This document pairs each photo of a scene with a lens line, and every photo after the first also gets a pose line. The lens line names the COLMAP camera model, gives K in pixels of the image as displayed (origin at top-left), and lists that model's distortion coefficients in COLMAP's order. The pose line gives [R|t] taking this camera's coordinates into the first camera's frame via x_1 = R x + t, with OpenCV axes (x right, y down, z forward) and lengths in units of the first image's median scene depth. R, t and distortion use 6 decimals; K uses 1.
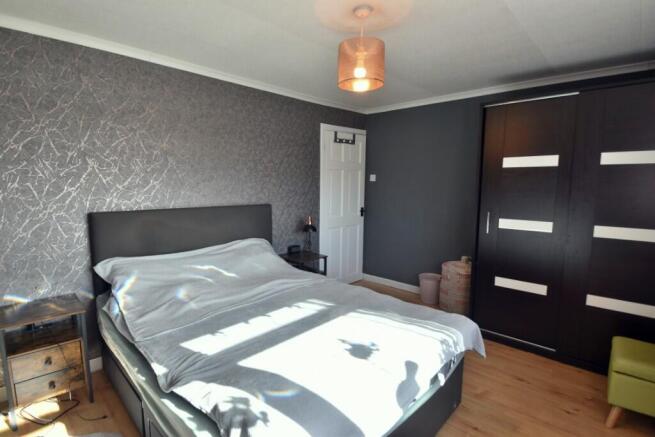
lens RADIAL K [[317.6, 0, 327.5], [0, 317.6, 218.5], [0, 0, 1]] dist [-0.033427, -0.000039]
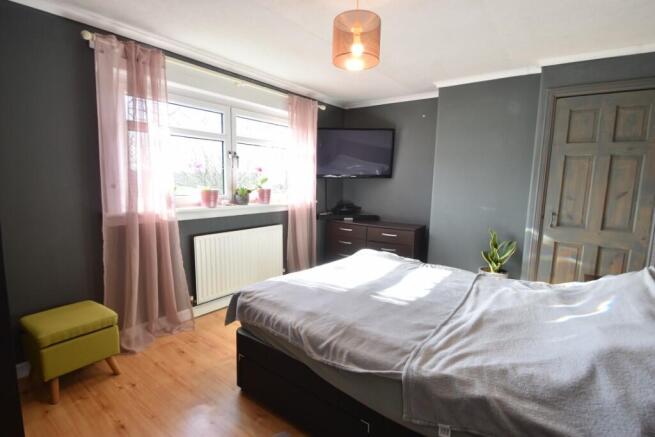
lens RADIAL K [[317.6, 0, 327.5], [0, 317.6, 218.5], [0, 0, 1]] dist [-0.033427, -0.000039]
pose [[-0.994327, -0.021643, -0.104138, 0.254915], [-0.045613, 0.971247, 0.233665, -0.163537], [0.096086, 0.237090, -0.966724, 1.844416]]
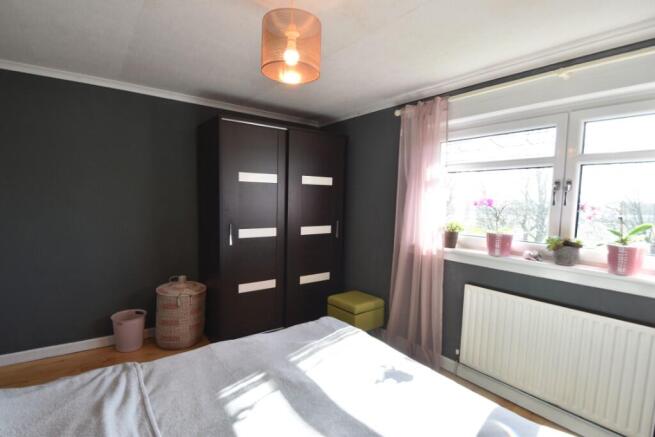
lens RADIAL K [[312.9, 0, 321.7], [0, 312.9, 221.4], [0, 0, 1]] dist [-0.034646, -0.000075]
pose [[0.189123, -0.068651, 0.979551, -0.588713], [0.084936, 0.994958, 0.053332, -0.080540], [-0.978273, 0.073113, 0.194000, 0.723177]]
